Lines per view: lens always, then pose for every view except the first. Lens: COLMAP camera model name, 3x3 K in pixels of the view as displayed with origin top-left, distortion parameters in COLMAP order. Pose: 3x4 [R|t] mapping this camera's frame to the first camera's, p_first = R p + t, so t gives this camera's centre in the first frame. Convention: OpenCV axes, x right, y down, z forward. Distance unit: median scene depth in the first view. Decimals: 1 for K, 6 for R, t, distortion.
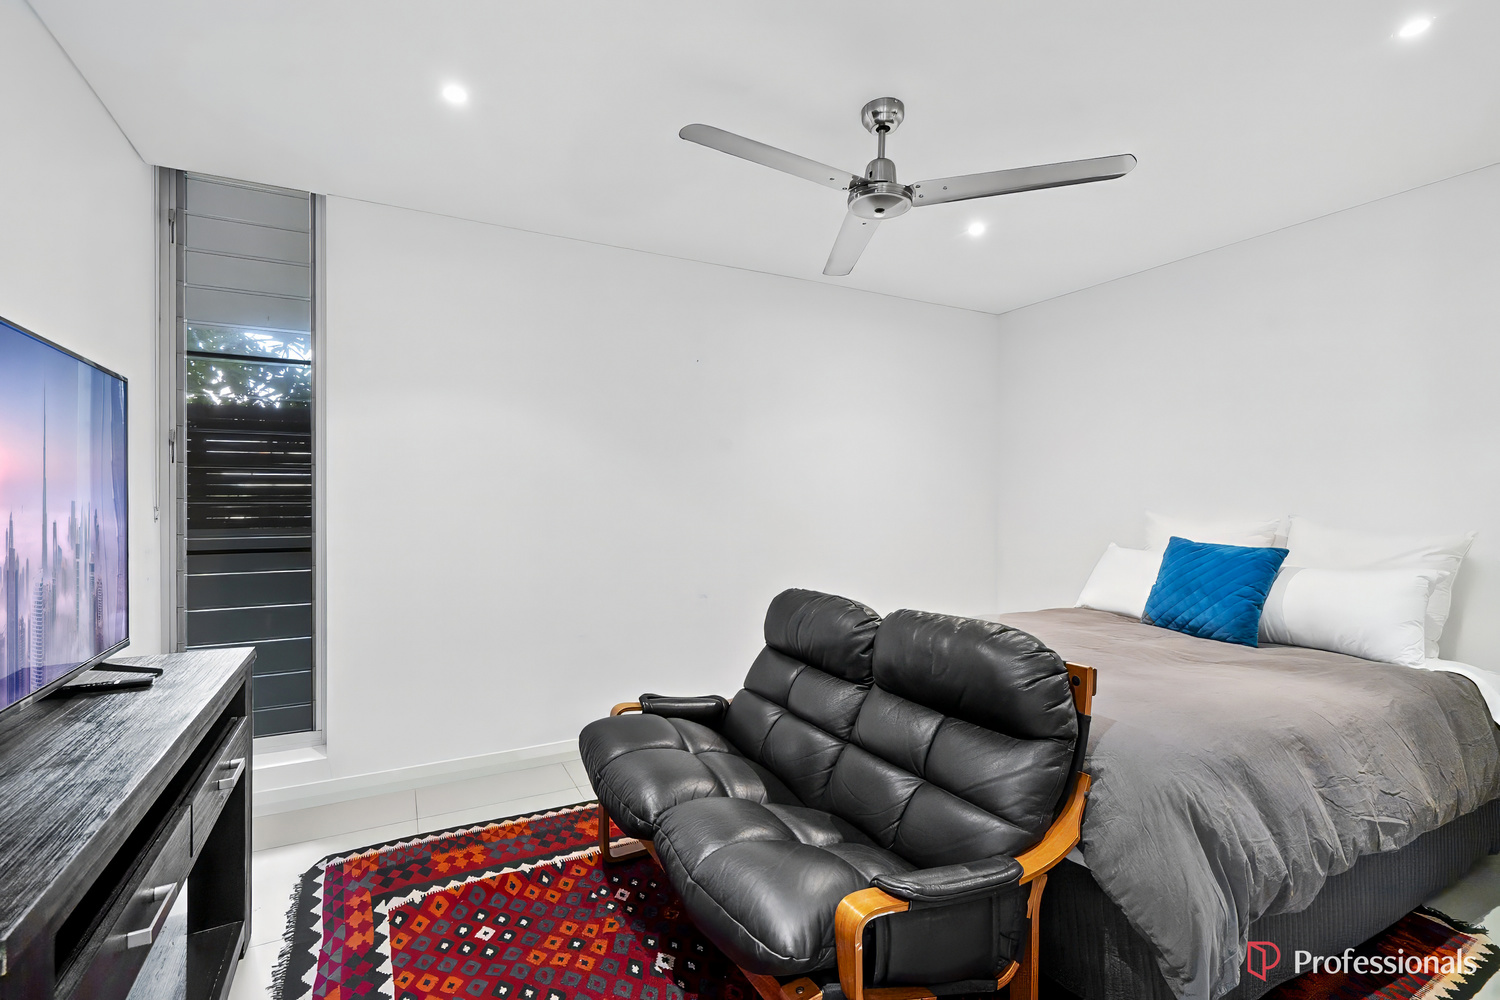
lens RADIAL K [[679.4, 0, 748.8], [0, 679.4, 504.7], [0, 0, 1]] dist [-0.001051, -0.000819]
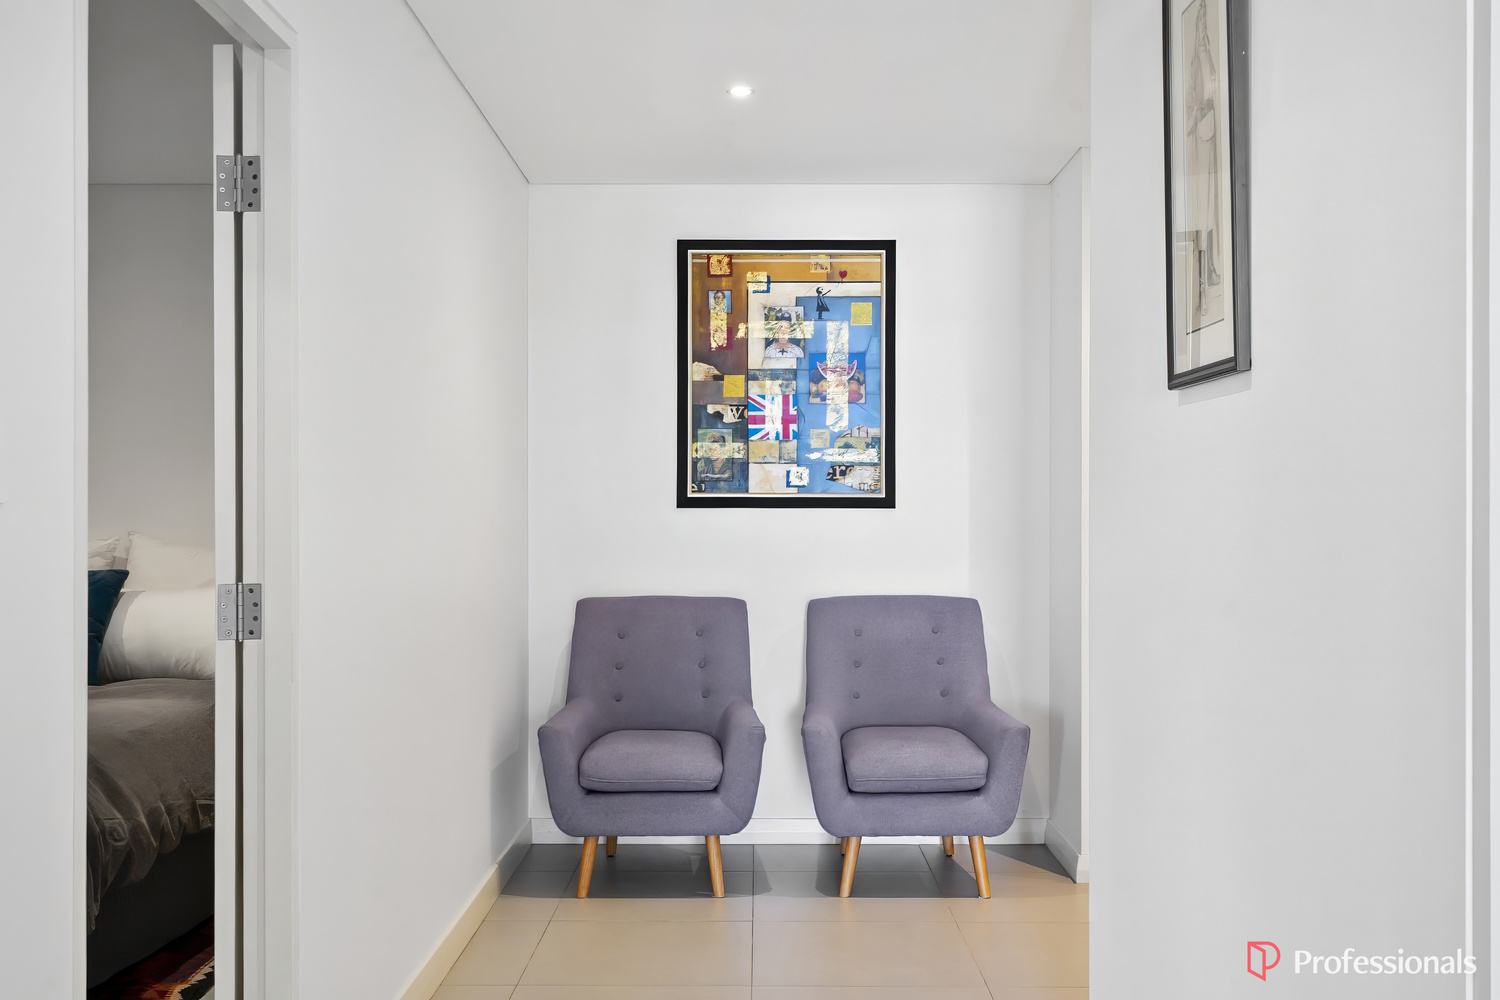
lens RADIAL K [[1535.9, 0, 749.2], [0, 1535.9, 502.8], [0, 0, 1]] dist [-0.003134, 0.000000]
pose [[0.491044, 0.002772, 0.871130, -0.613896], [0.003095, 0.999983, -0.004926, -0.008769], [-0.871129, 0.005115, 0.491027, -0.765677]]
